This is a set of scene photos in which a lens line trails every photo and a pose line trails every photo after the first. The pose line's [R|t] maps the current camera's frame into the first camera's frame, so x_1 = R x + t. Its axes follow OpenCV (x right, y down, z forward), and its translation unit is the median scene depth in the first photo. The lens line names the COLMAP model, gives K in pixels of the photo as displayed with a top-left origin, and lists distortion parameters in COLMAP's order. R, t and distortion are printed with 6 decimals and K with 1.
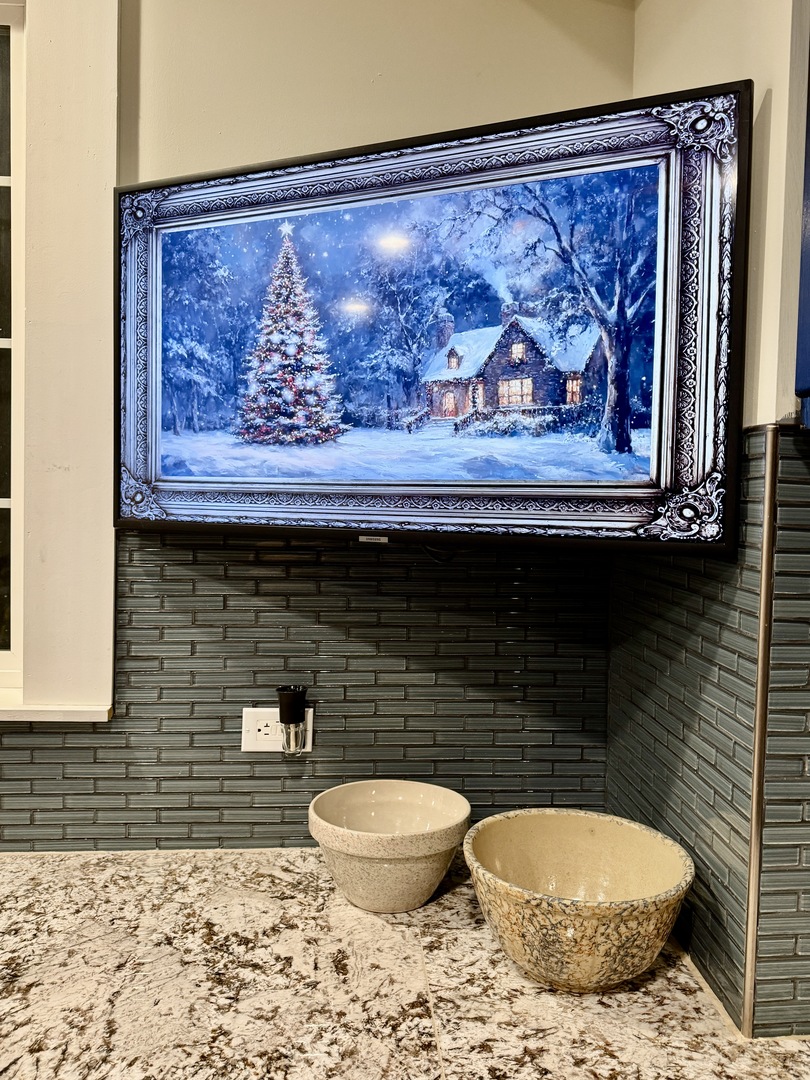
lens RADIAL K [[851.7, 0, 401.4], [0, 851.7, 524.8], [0, 0, 1]] dist [0.105949, -0.165842]
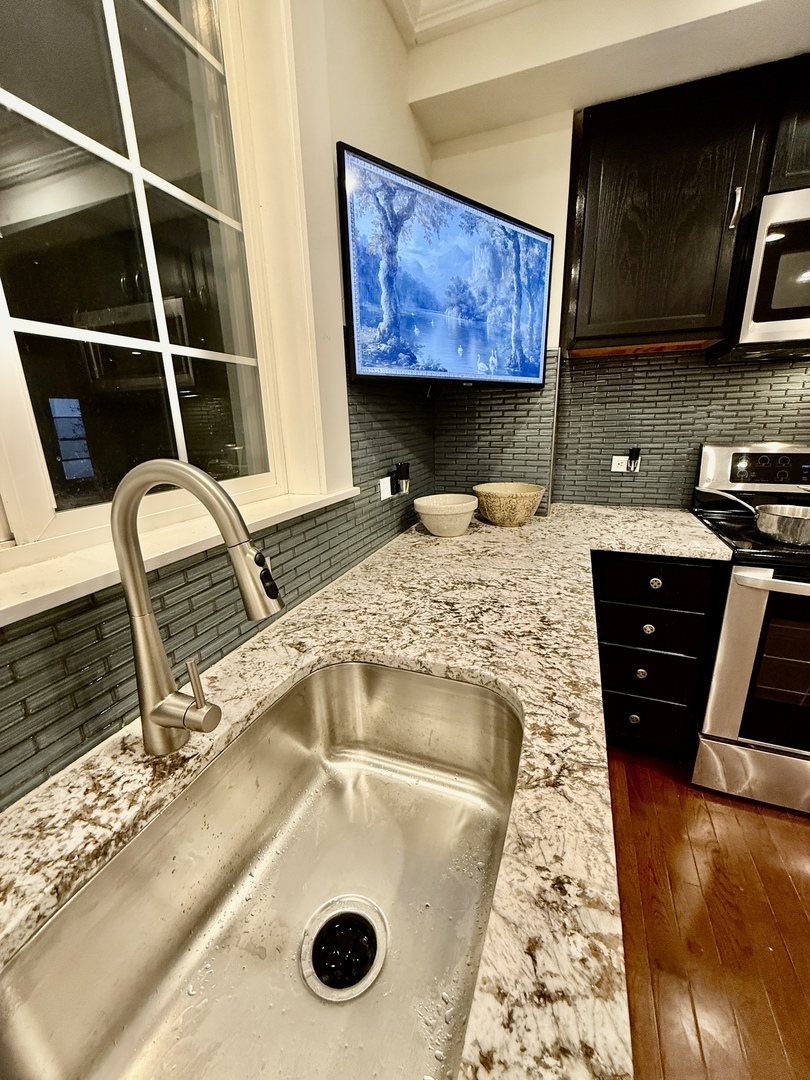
lens RADIAL K [[430.3, 0, 405.0], [0, 430.3, 540.0], [0, 0, 1]] dist [0.000637, 0.000030]
pose [[0.419973, -0.277322, 0.864127, -1.327197], [0.073908, 0.959456, 0.271996, 0.099415], [-0.904522, -0.050365, 0.423442, 0.640614]]
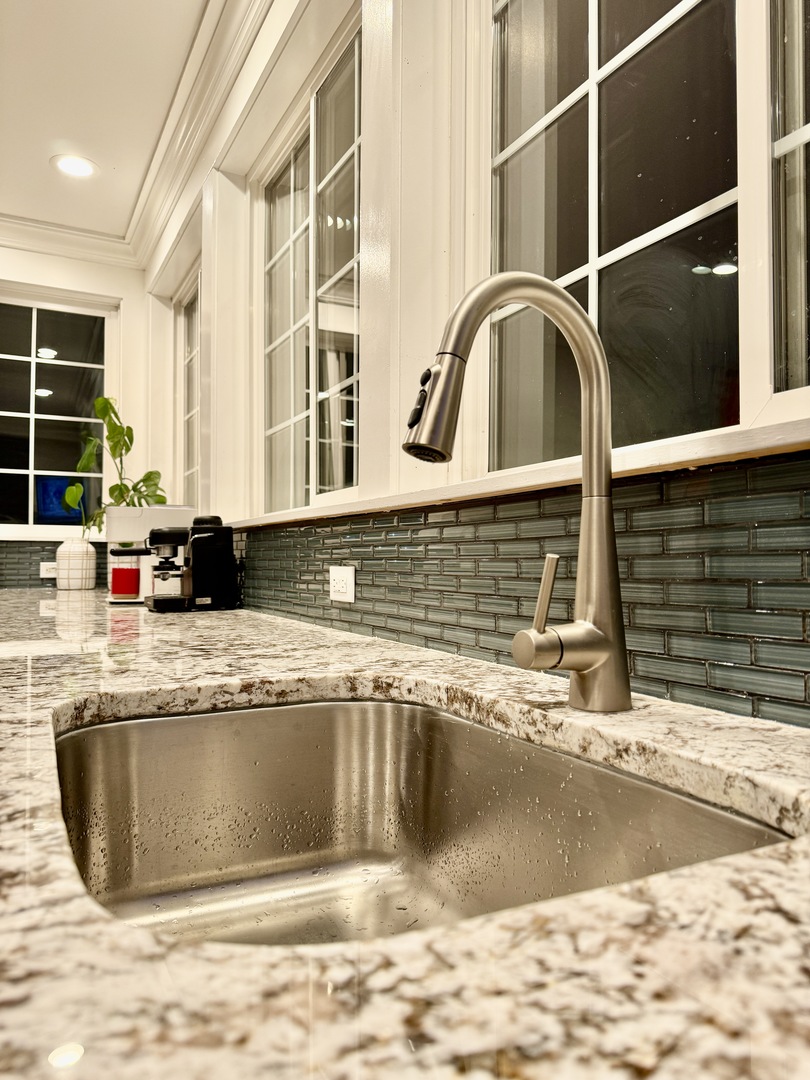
lens RADIAL K [[760.1, 0, 405.0], [0, 760.1, 540.0], [0, 0, 1]] dist [0.091073, -0.129933]
pose [[0.392179, -0.047855, -0.918643, -0.522624], [-0.035234, 0.997132, -0.066986, 0.375206], [0.919214, 0.058638, 0.389367, 0.715857]]
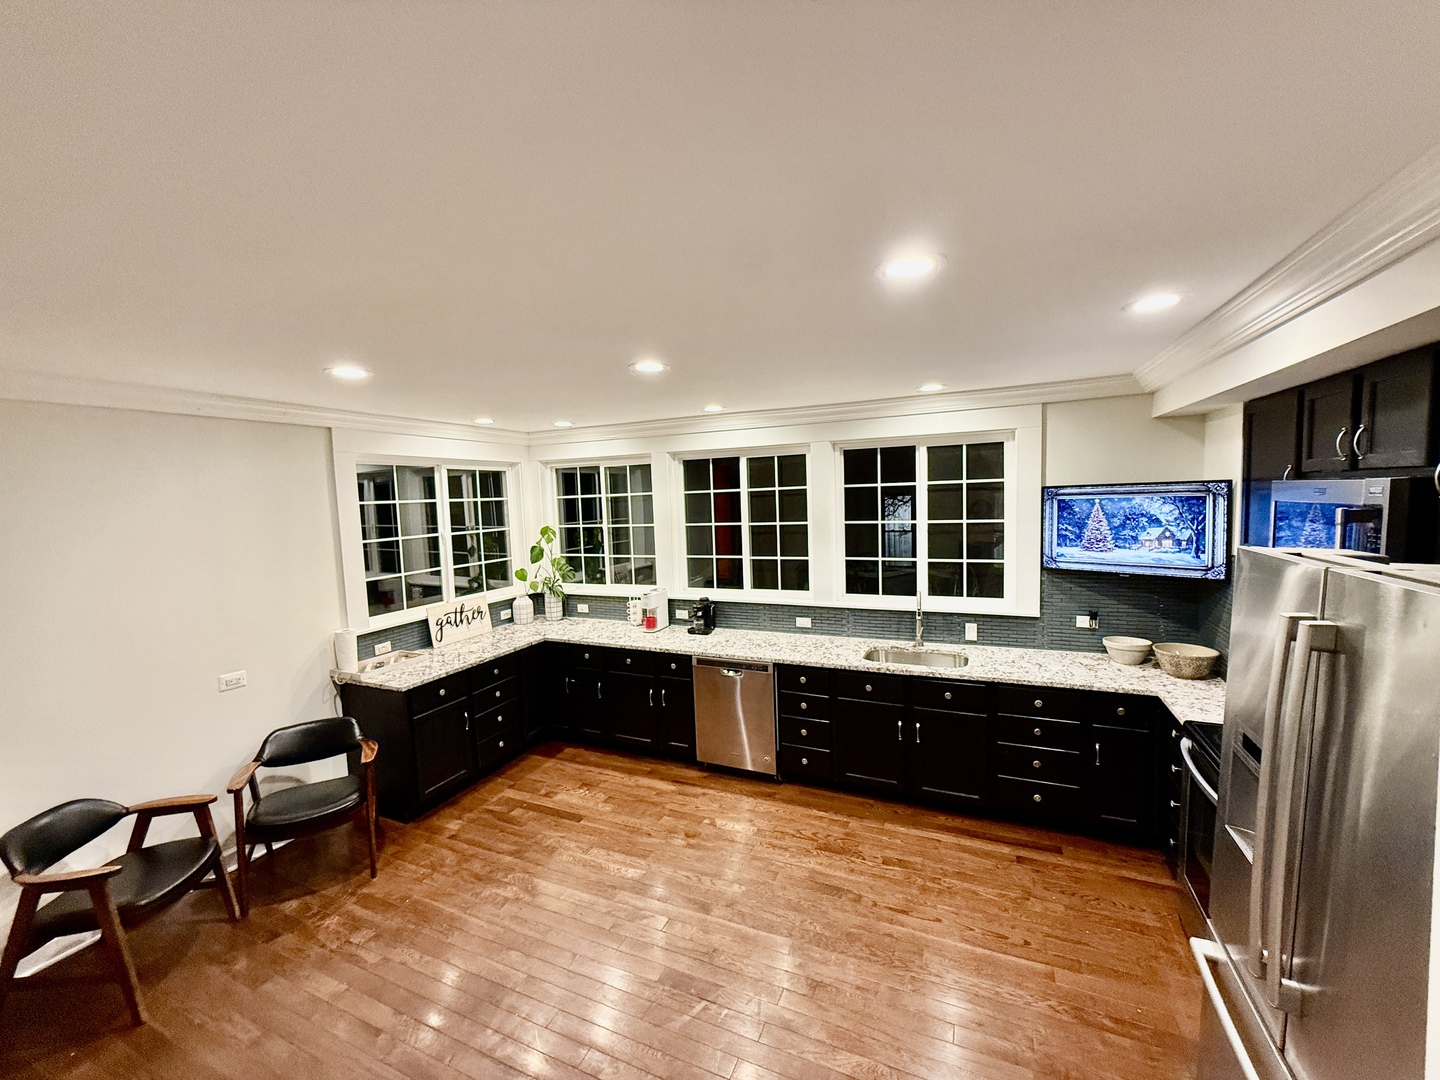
lens RADIAL K [[572.4, 0, 720.0], [0, 572.4, 540.0], [0, 0, 1]] dist [-0.001702, -0.000101]
pose [[0.880679, -0.016482, -0.473427, -0.463068], [0.033278, 0.999078, 0.027123, -0.307872], [0.472543, -0.039641, 0.880416, -2.477254]]
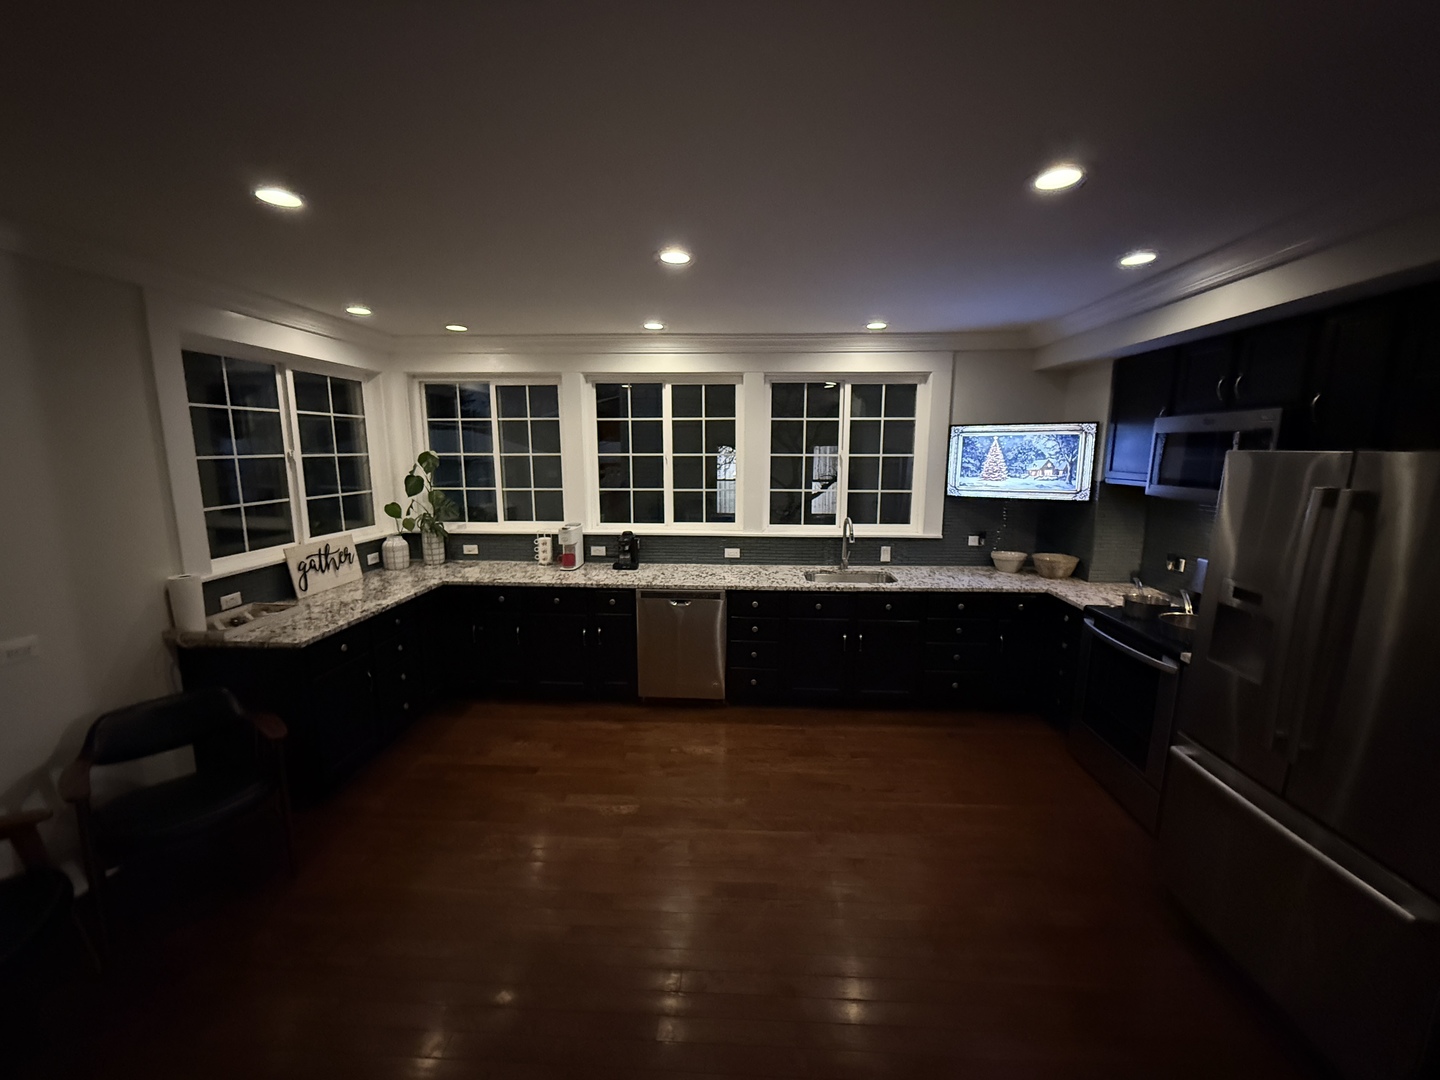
lens RADIAL K [[574.1, 0, 725.4], [0, 574.1, 541.6], [0, 0, 1]] dist [0.000159, -0.000018]
pose [[0.992897, -0.000966, -0.118974, -1.378851], [0.014605, 0.993395, 0.113815, -0.155931], [0.118079, -0.114744, 0.986353, -2.705168]]
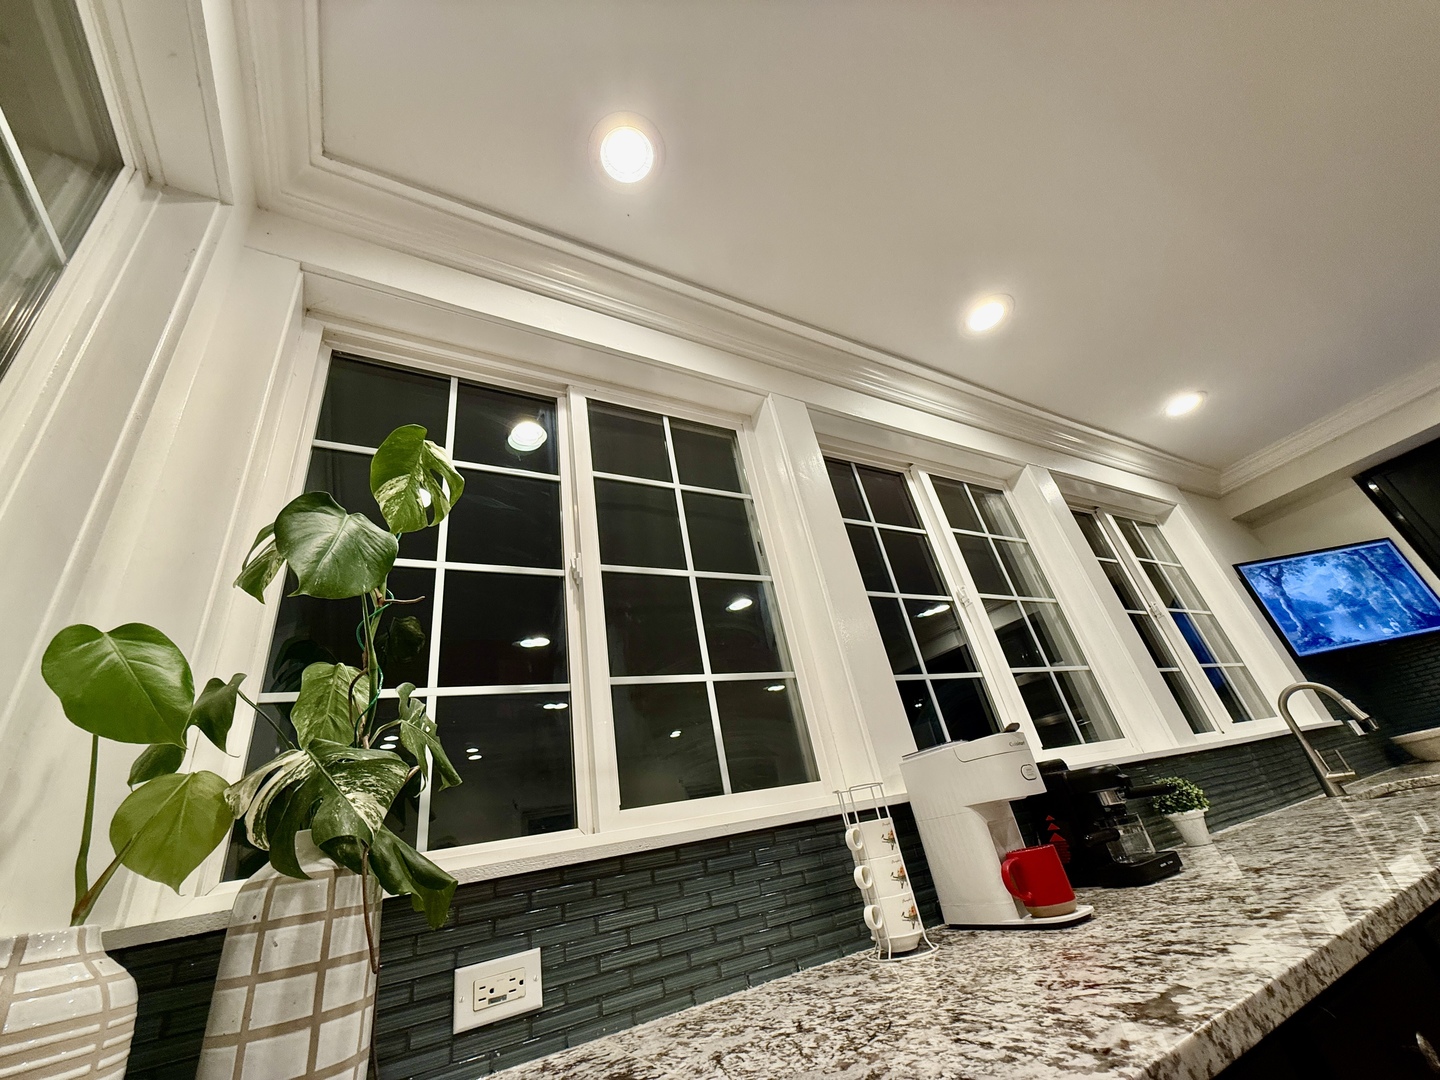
lens RADIAL K [[574.1, 0, 725.4], [0, 574.1, 541.6], [0, 0, 1]] dist [0.000159, -0.000018]
pose [[0.891137, 0.041315, 0.451850, -3.702386], [0.212024, 0.842517, -0.495189, 0.271474], [-0.401150, 0.537084, 0.742038, 0.092622]]
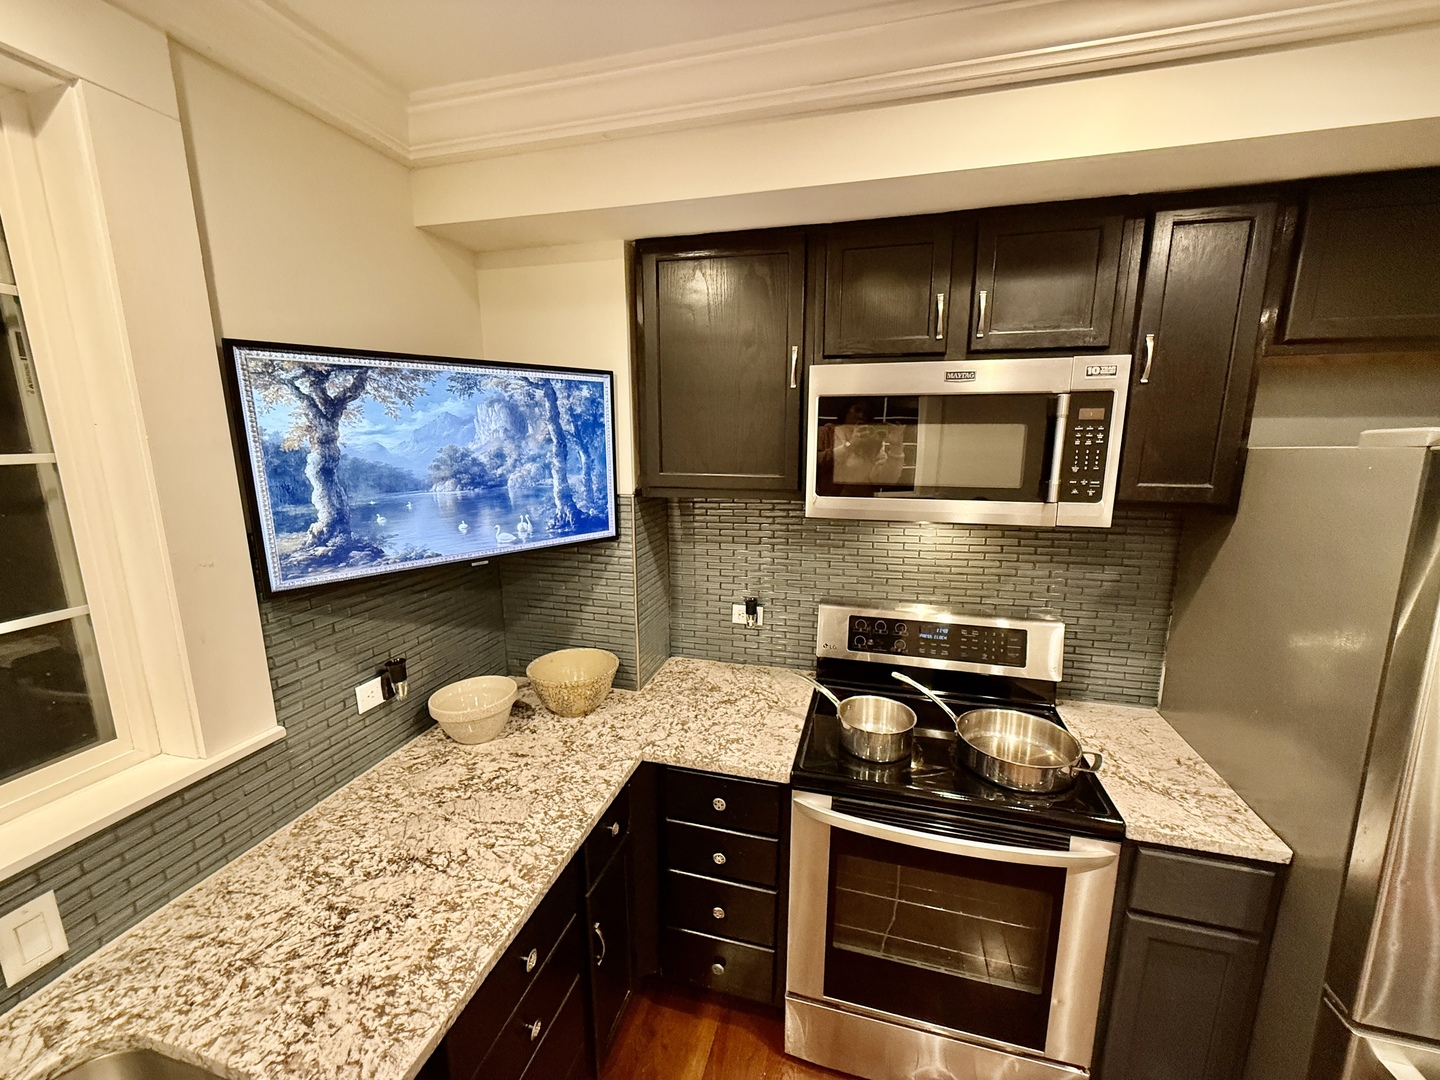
lens RADIAL K [[574.1, 0, 725.4], [0, 574.1, 541.6], [0, 0, 1]] dist [0.000159, -0.000018]
pose [[0.322208, -0.203239, 0.924595, -1.088459], [0.052230, 0.979011, 0.196999, -0.268798], [-0.945227, -0.015183, 0.326061, 0.041742]]
